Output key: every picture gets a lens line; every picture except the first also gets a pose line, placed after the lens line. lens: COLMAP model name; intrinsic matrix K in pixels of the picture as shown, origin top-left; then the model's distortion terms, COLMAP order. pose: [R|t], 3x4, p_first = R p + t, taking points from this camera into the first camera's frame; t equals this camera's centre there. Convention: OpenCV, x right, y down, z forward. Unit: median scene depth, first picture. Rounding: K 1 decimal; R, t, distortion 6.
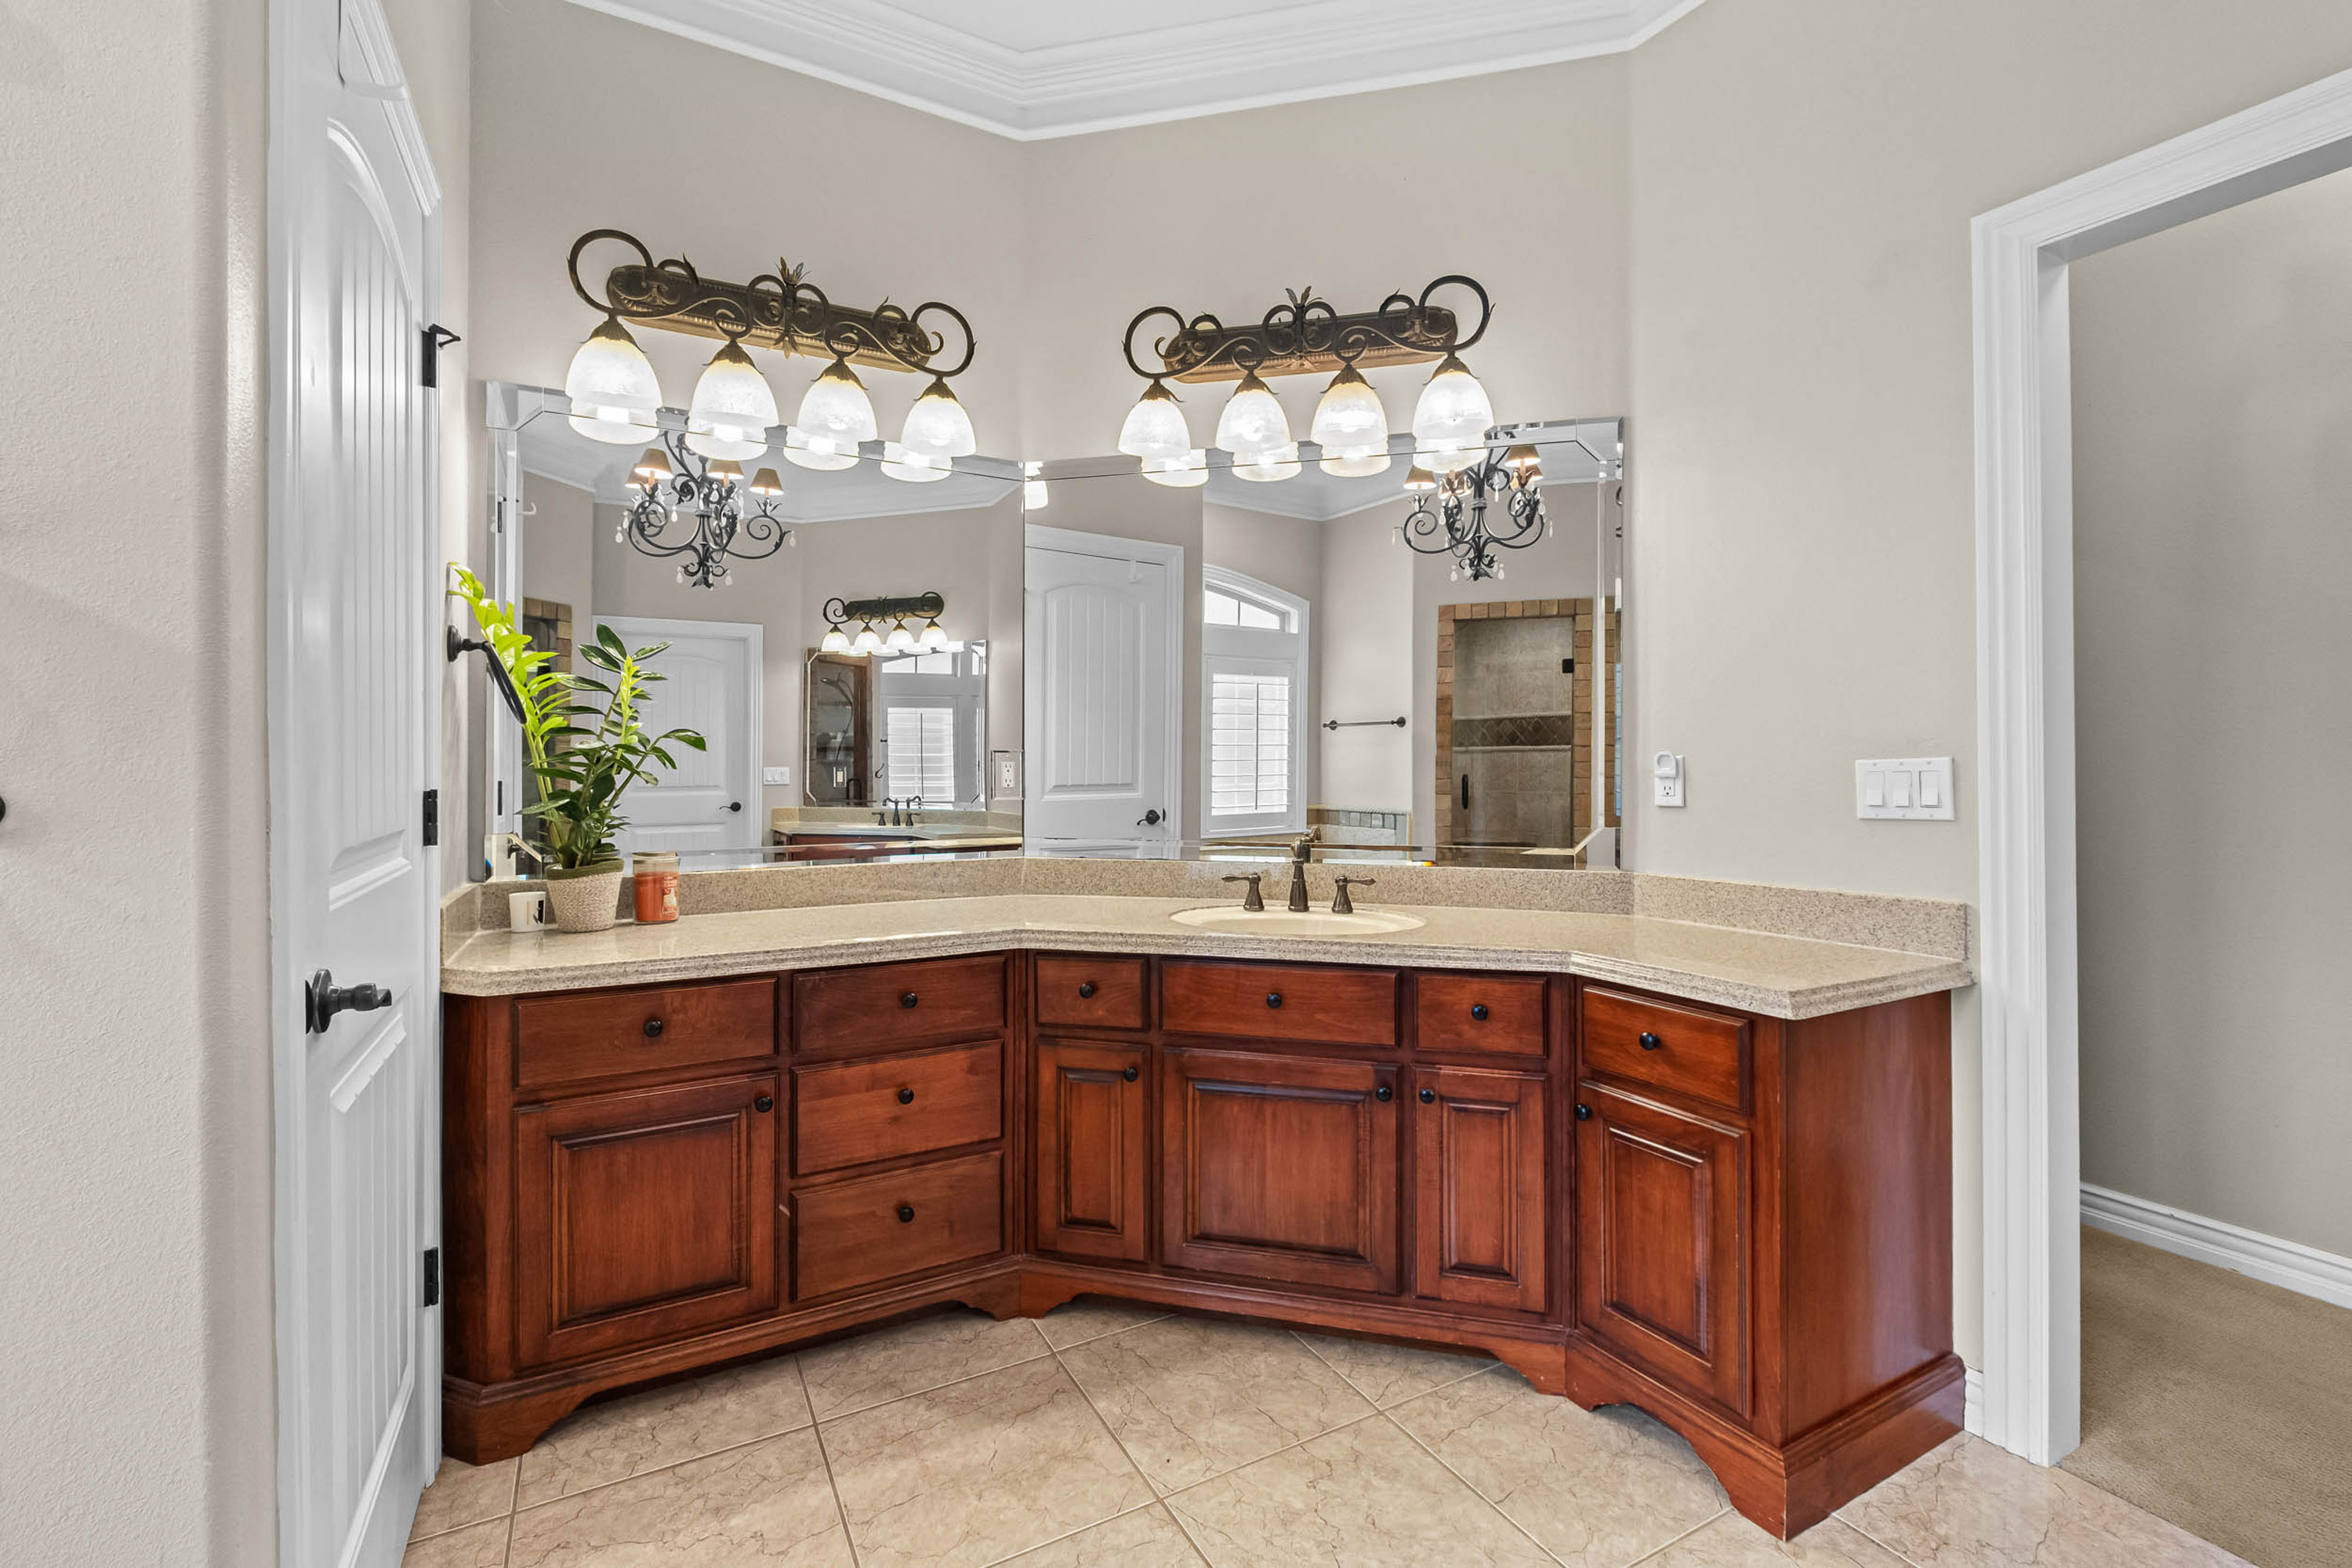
lens RADIAL K [[1018.5, 0, 1169.0], [0, 1018.5, 753.6], [0, 0, 1]] dist [0.012551, -0.010347]
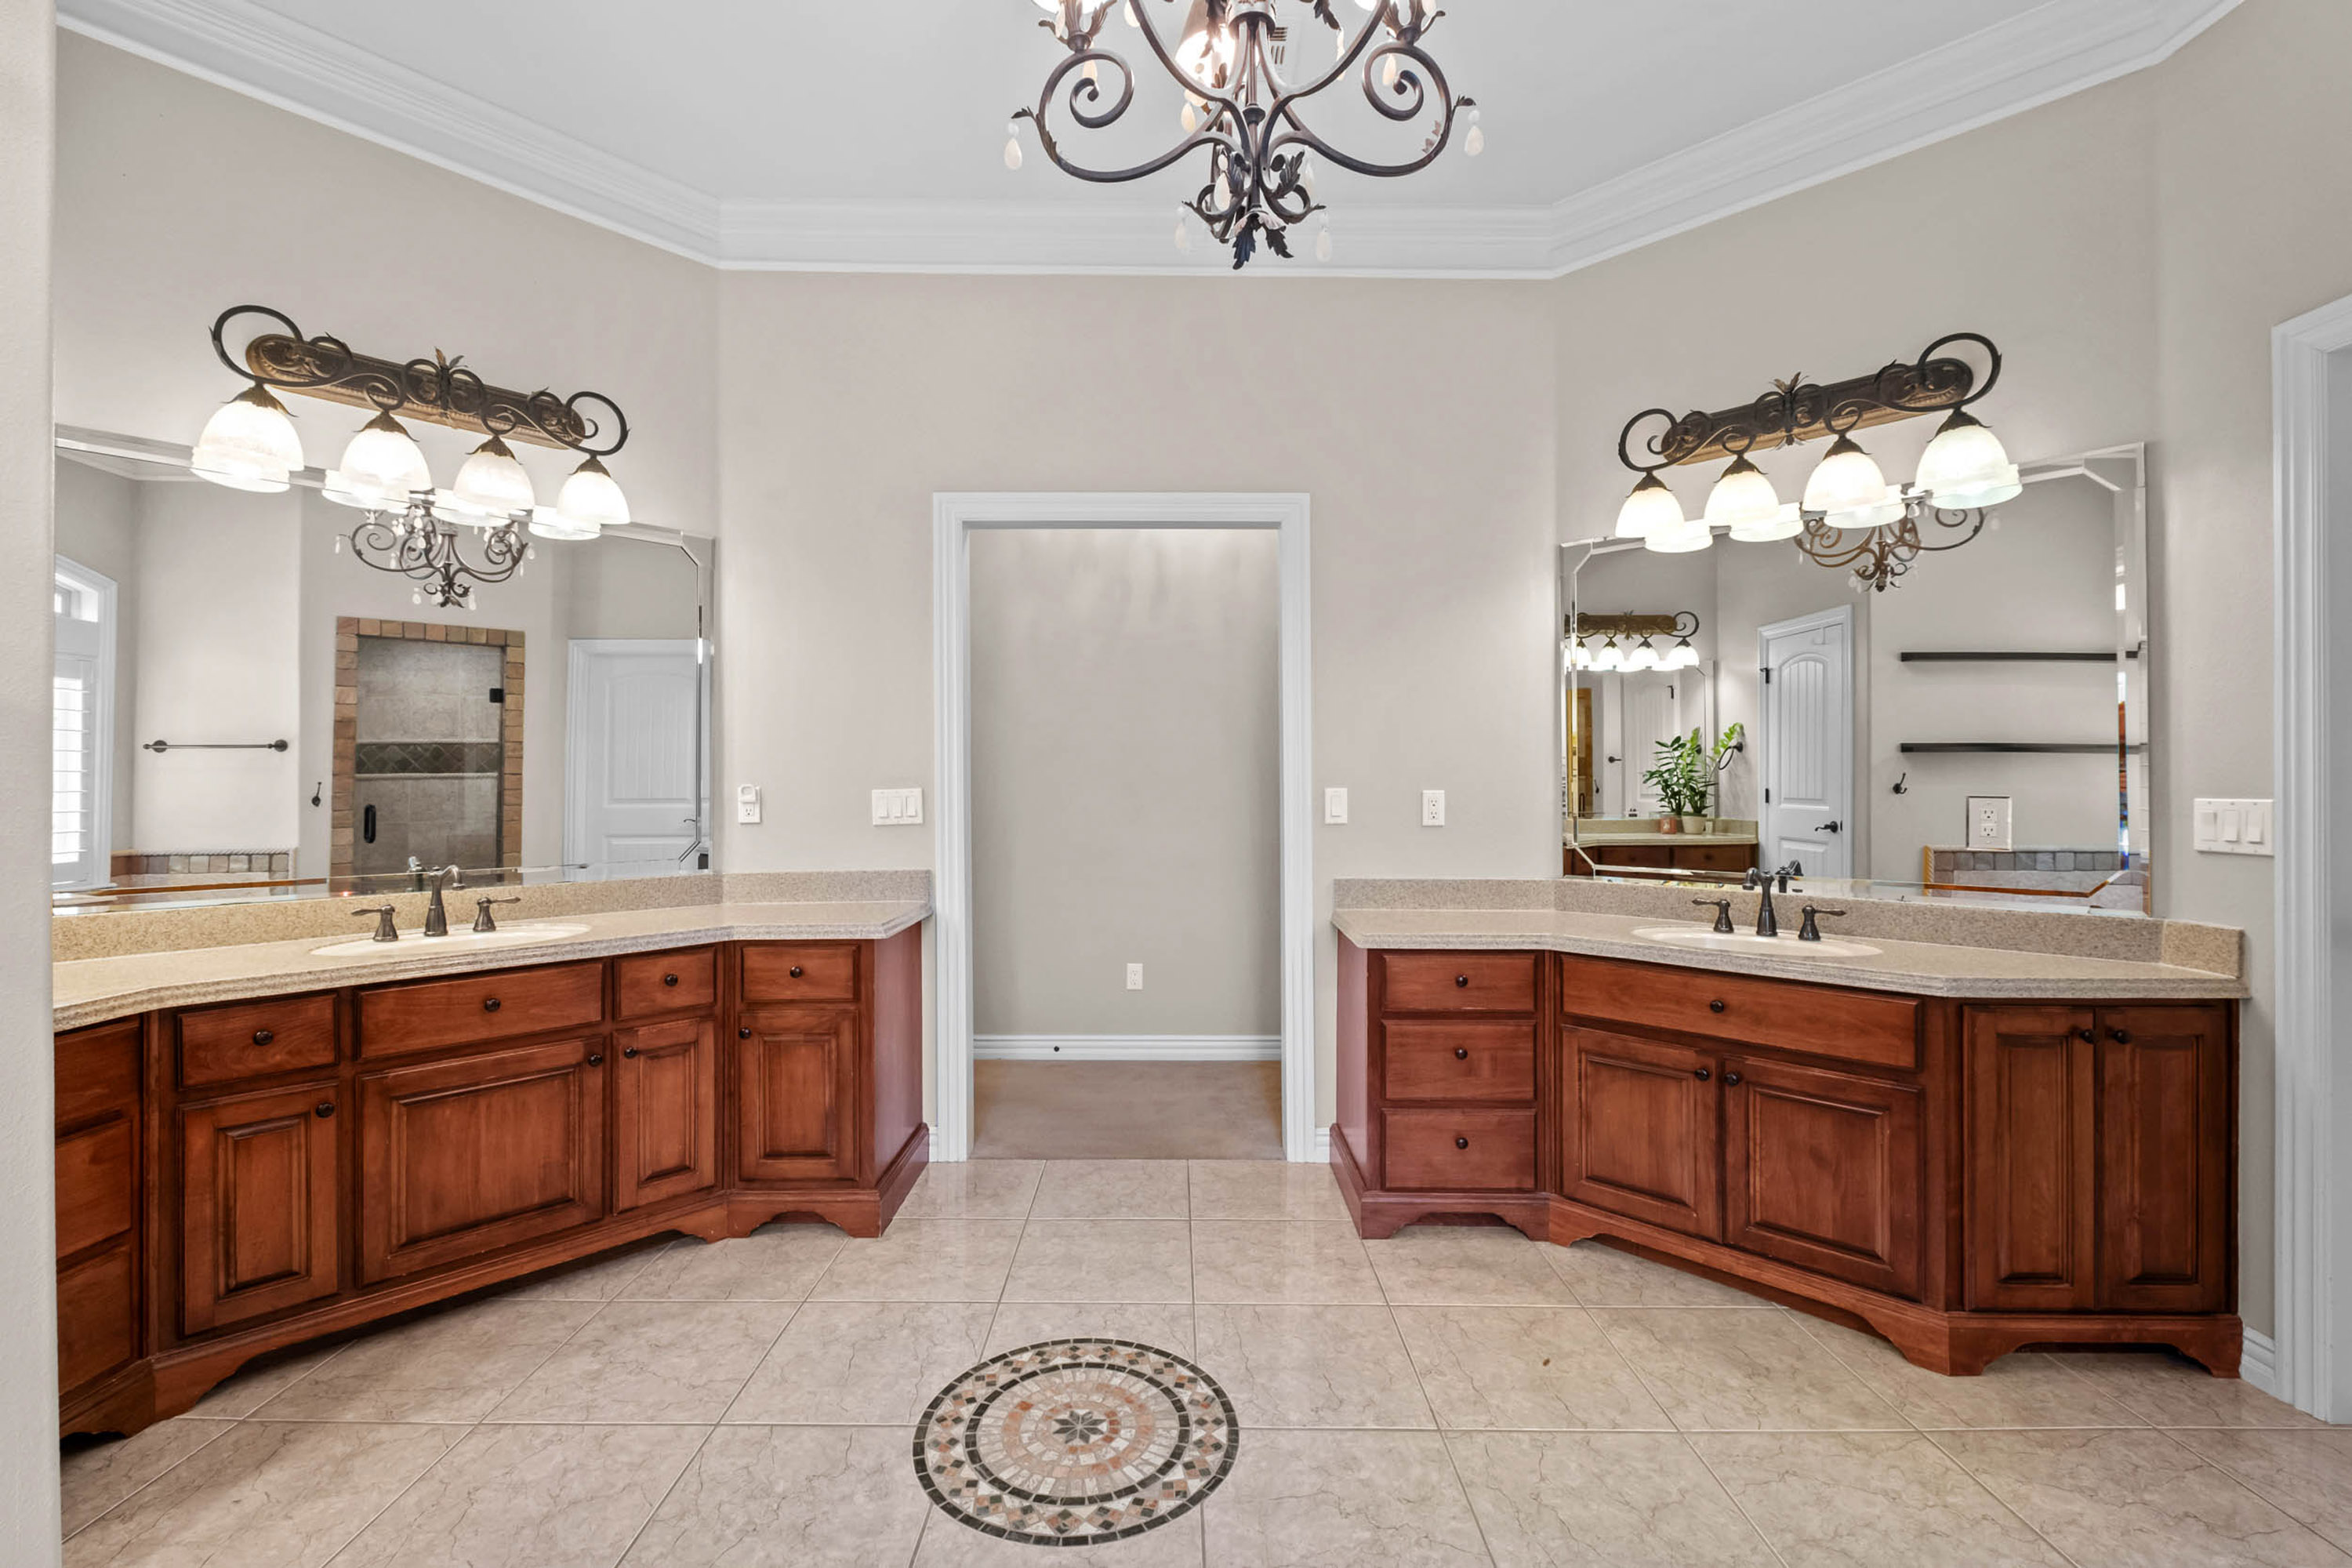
lens RADIAL K [[1011.1, 0, 1177.9], [0, 1011.1, 774.1], [0, 0, 1]] dist [-0.000245, -0.000131]
pose [[0.472622, 0.007208, 0.881236, -0.527644], [-0.002673, 0.999974, -0.006746, -0.009776], [-0.881261, 0.000833, 0.472628, -0.206945]]
